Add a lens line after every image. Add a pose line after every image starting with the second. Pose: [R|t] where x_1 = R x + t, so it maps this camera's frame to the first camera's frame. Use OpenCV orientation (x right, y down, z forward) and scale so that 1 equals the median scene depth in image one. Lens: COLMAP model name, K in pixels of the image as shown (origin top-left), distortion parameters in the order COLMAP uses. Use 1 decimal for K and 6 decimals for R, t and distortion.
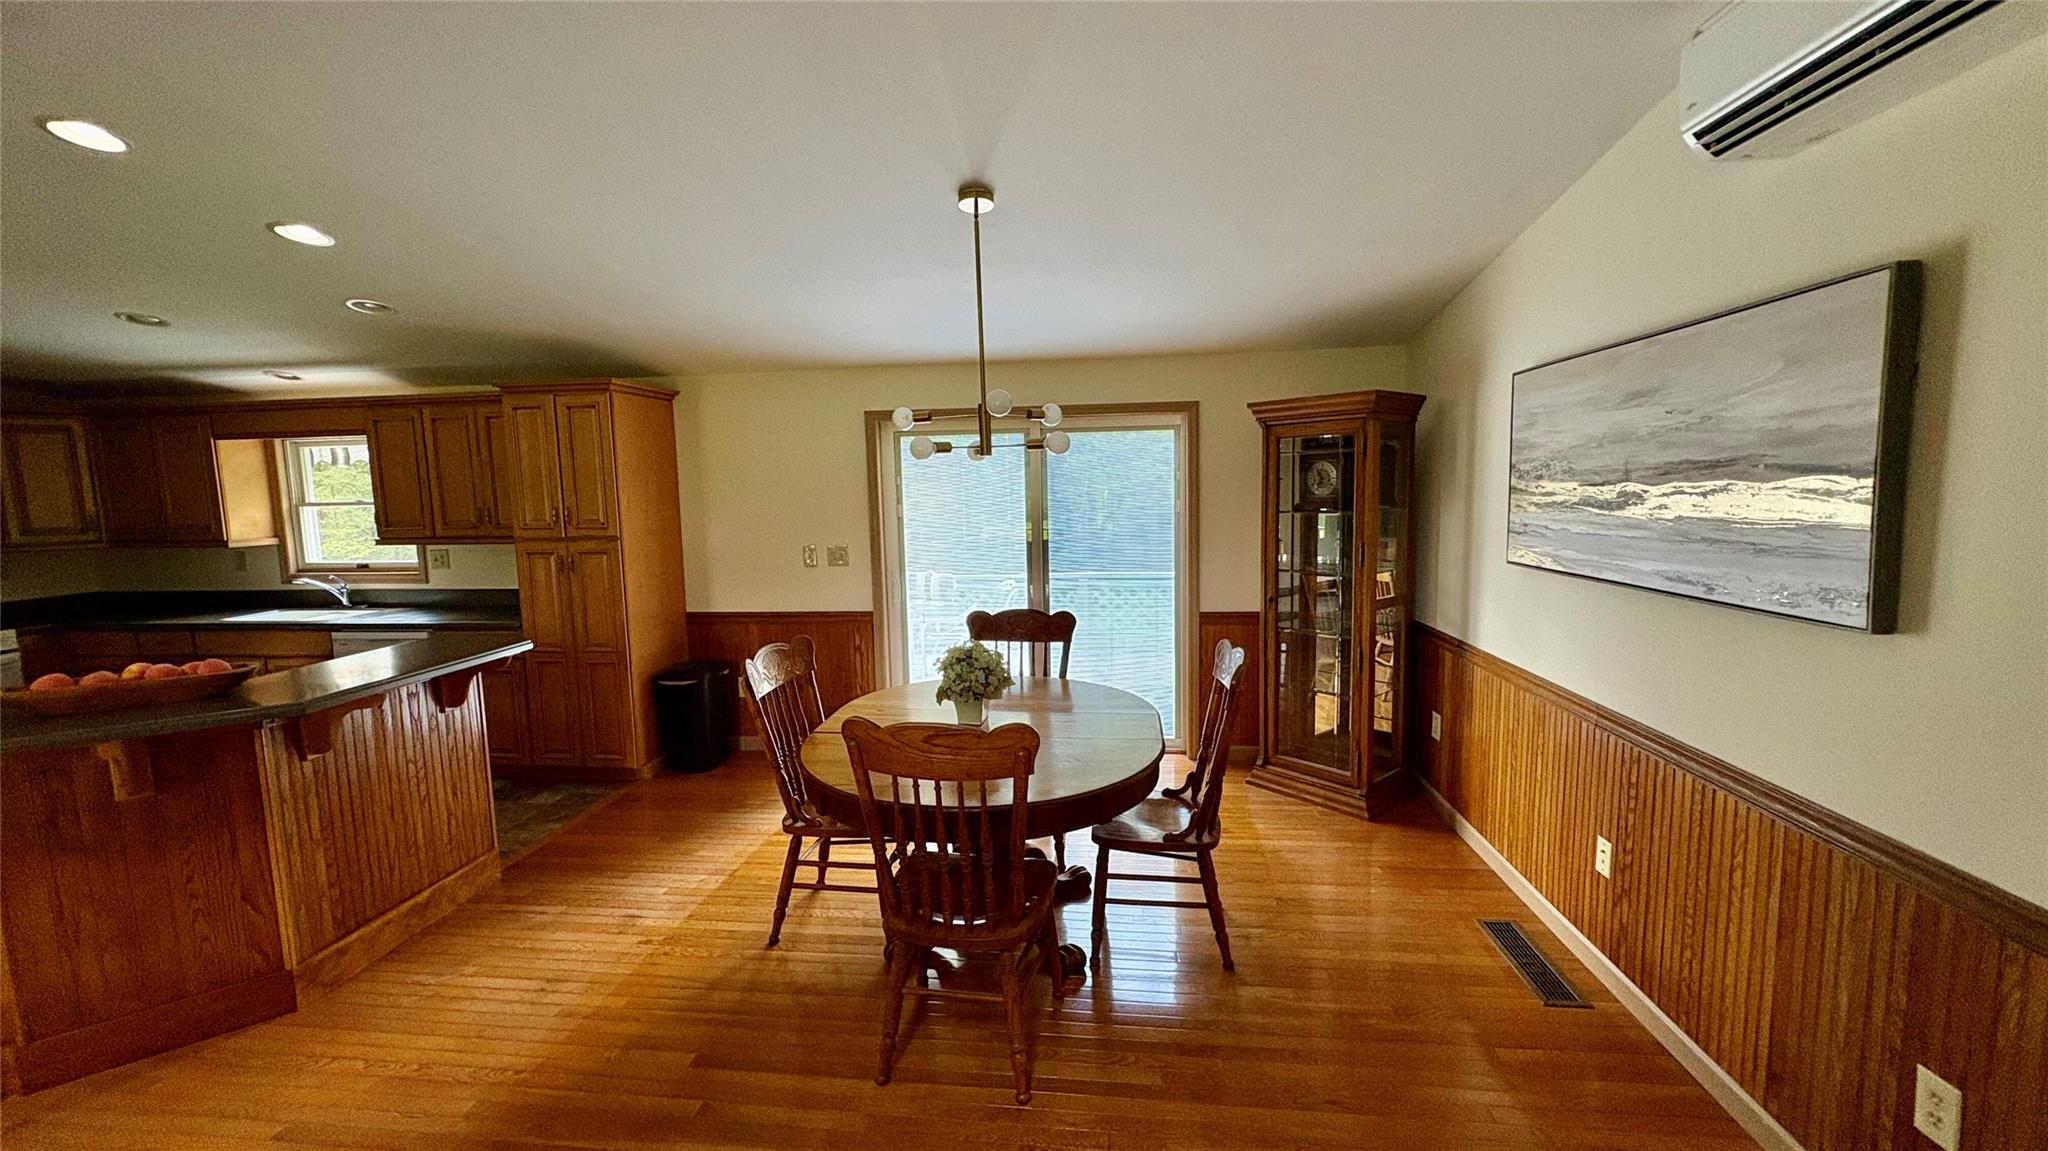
lens RADIAL K [[818.5, 0, 1021.8], [0, 818.5, 573.7], [0, 0, 1]] dist [-0.000048, 0.000964]
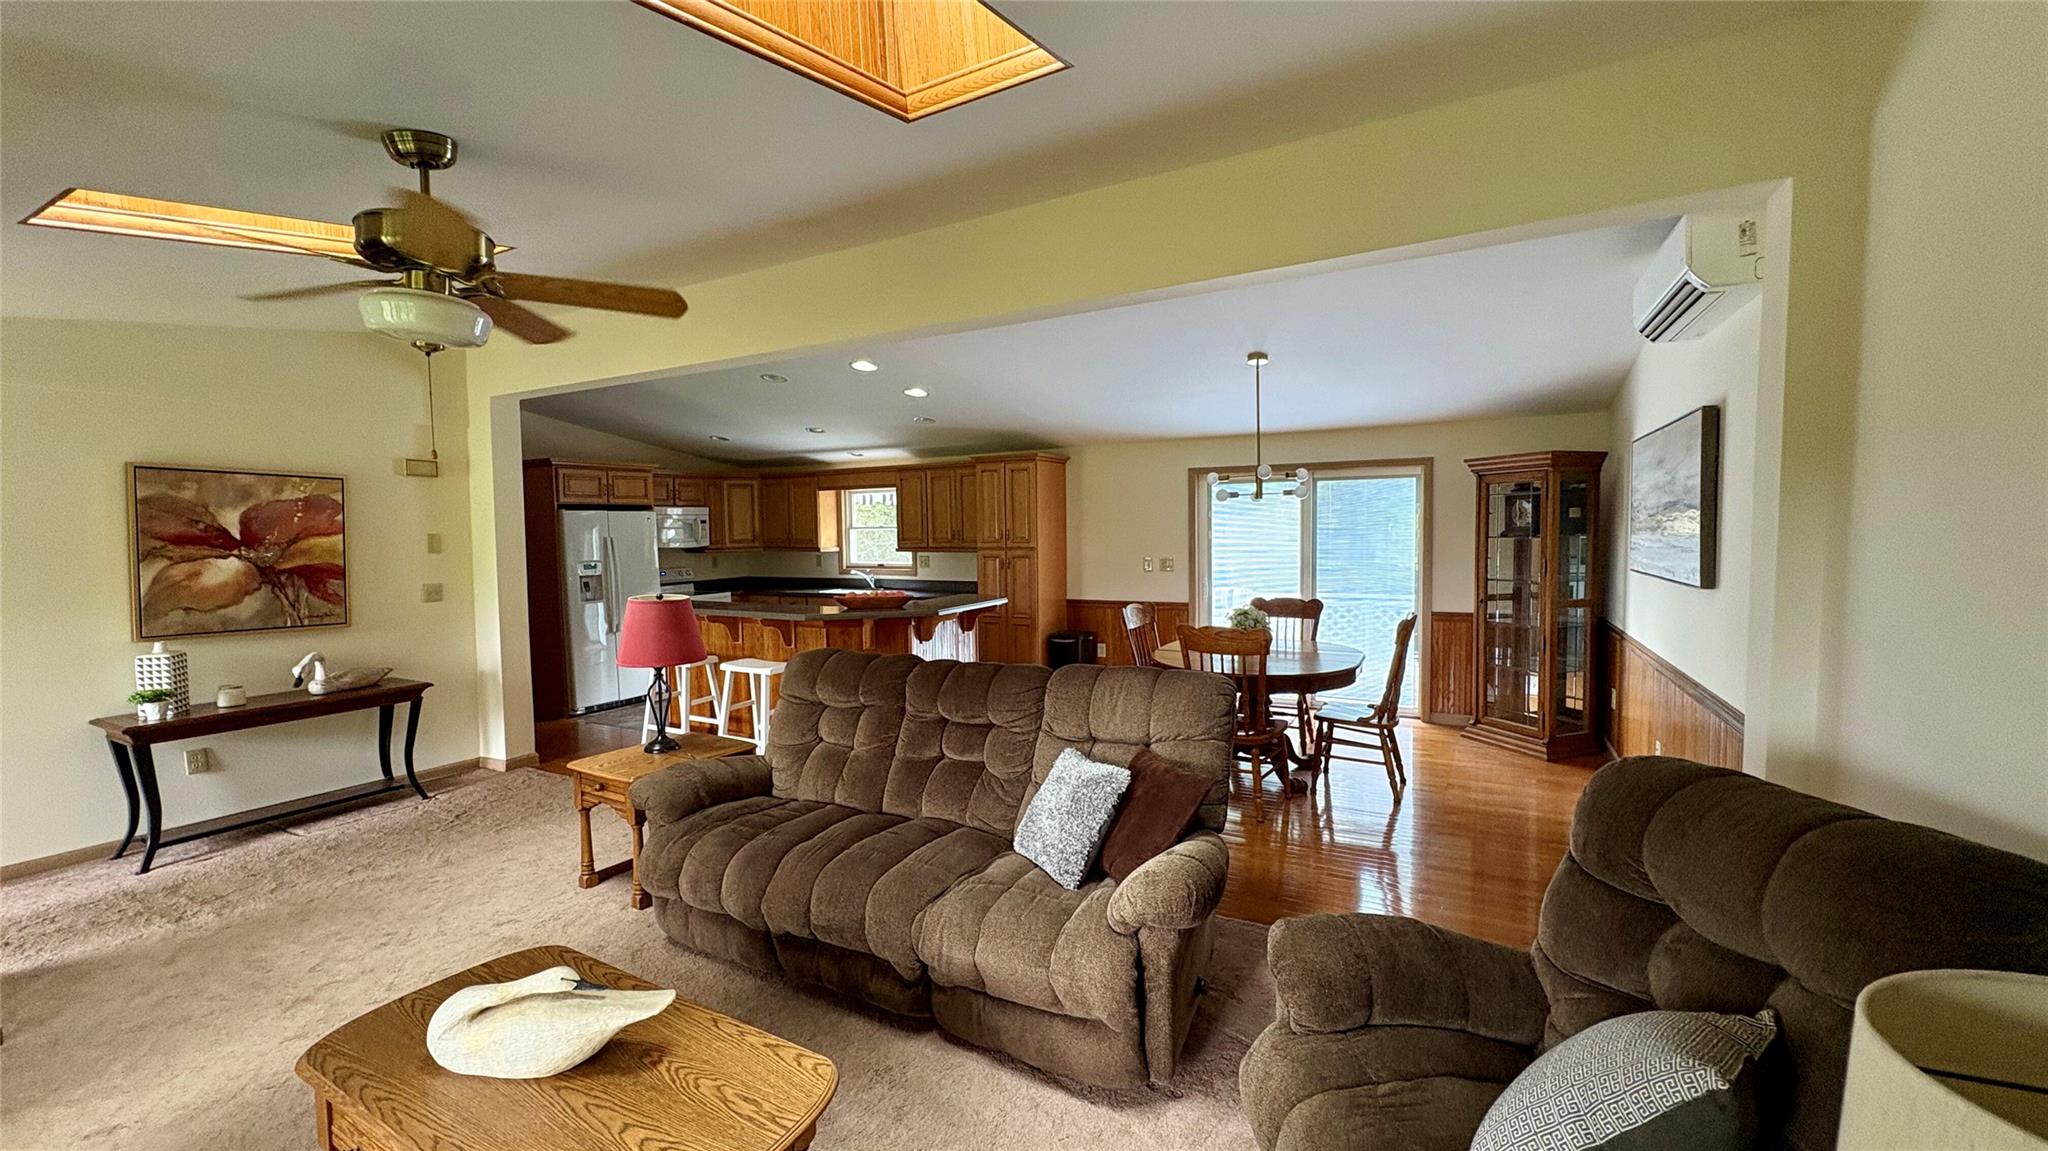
lens RADIAL K [[818.5, 0, 1021.8], [0, 818.5, 573.7], [0, 0, 1]] dist [-0.000048, 0.000964]
pose [[0.930738, 0.028466, -0.364577, 0.077104], [-0.044981, 0.998307, -0.036886, 0.063717], [0.362909, 0.050730, 0.930443, -0.499387]]
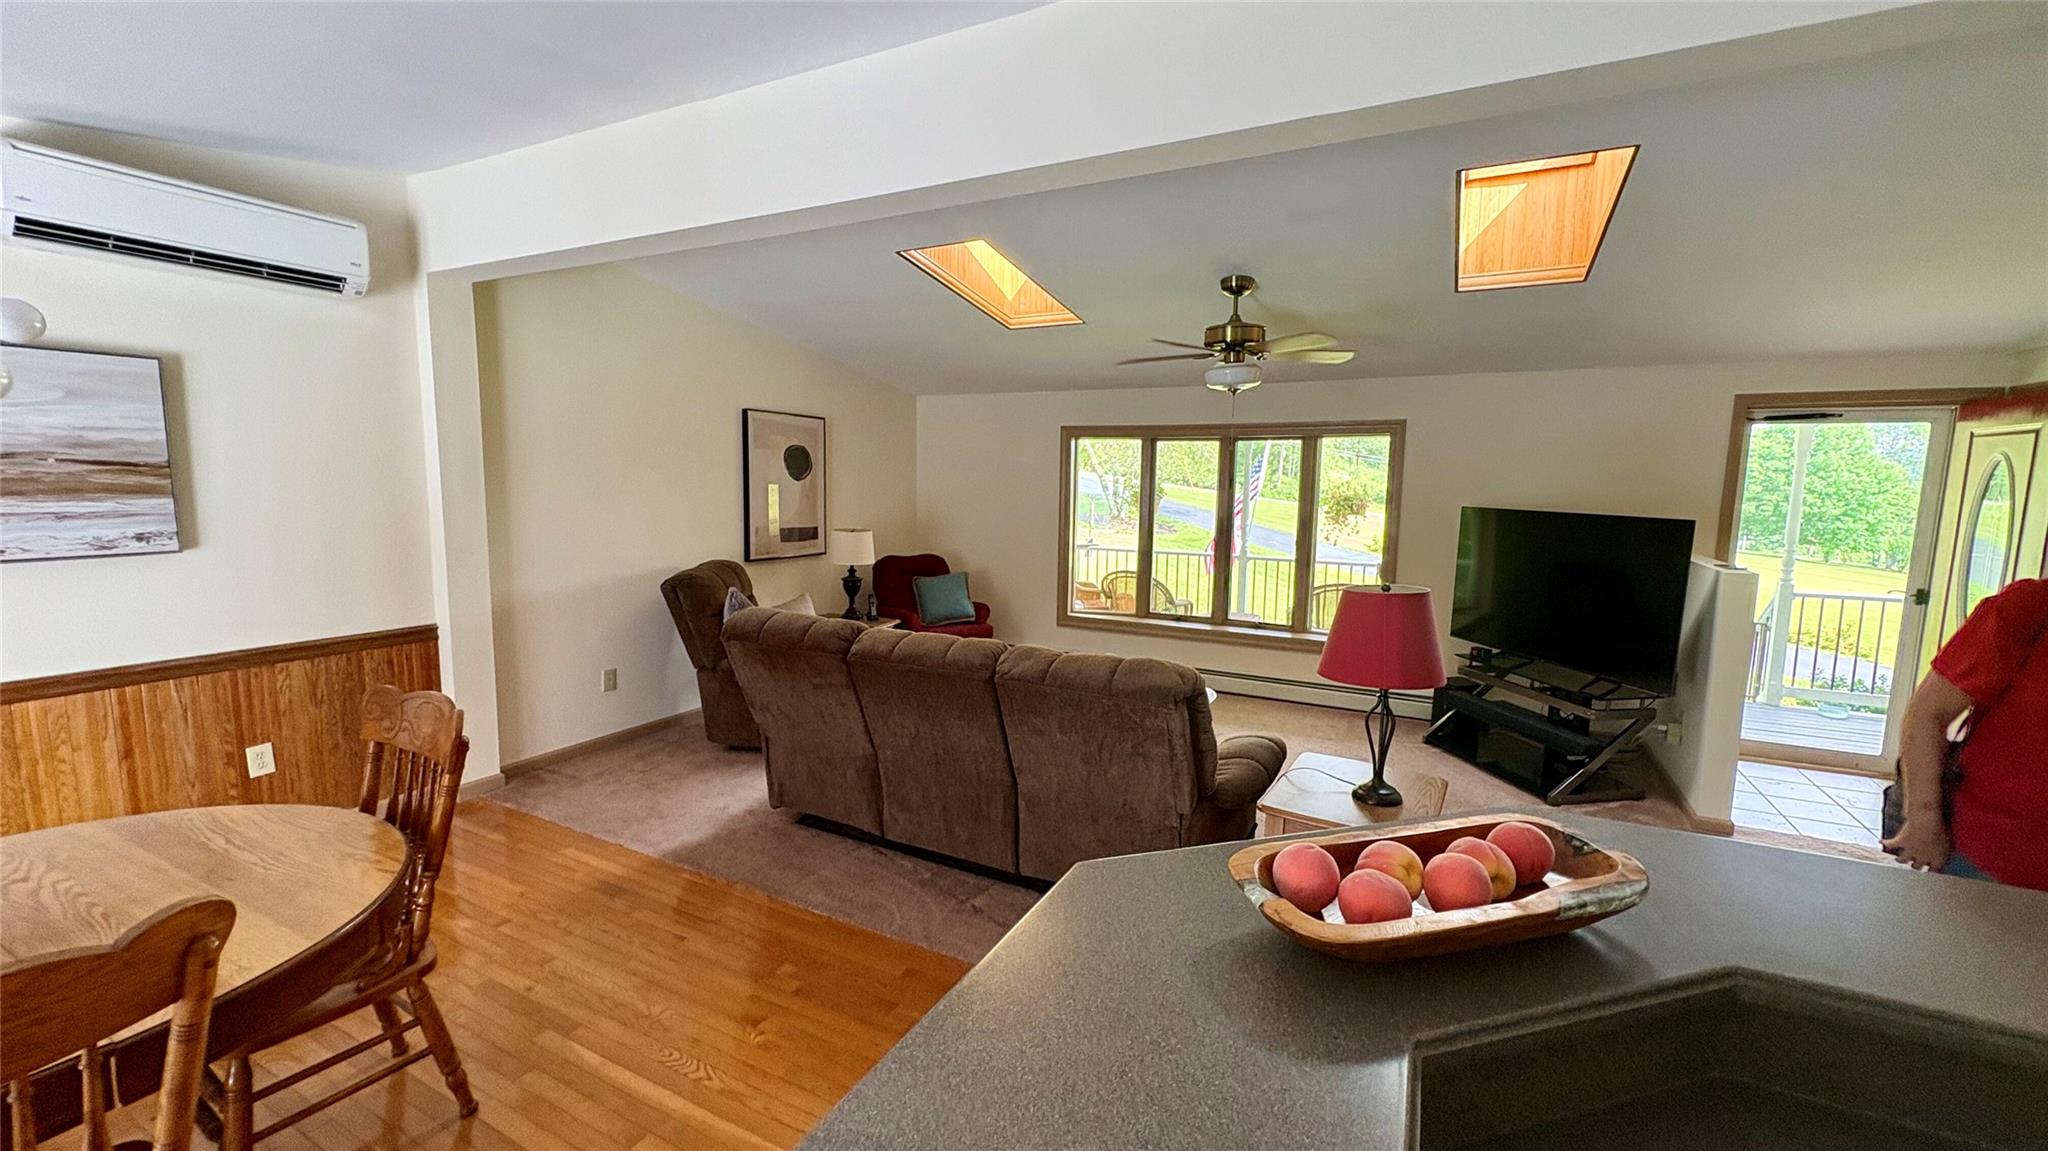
lens RADIAL K [[818.5, 0, 1021.8], [0, 818.5, 573.7], [0, 0, 1]] dist [-0.000048, 0.000964]
pose [[-0.936316, -0.032621, 0.349640, -0.439625], [0.042961, 0.977555, 0.206253, -0.056689], [-0.348521, 0.208139, -0.913899, 0.627075]]
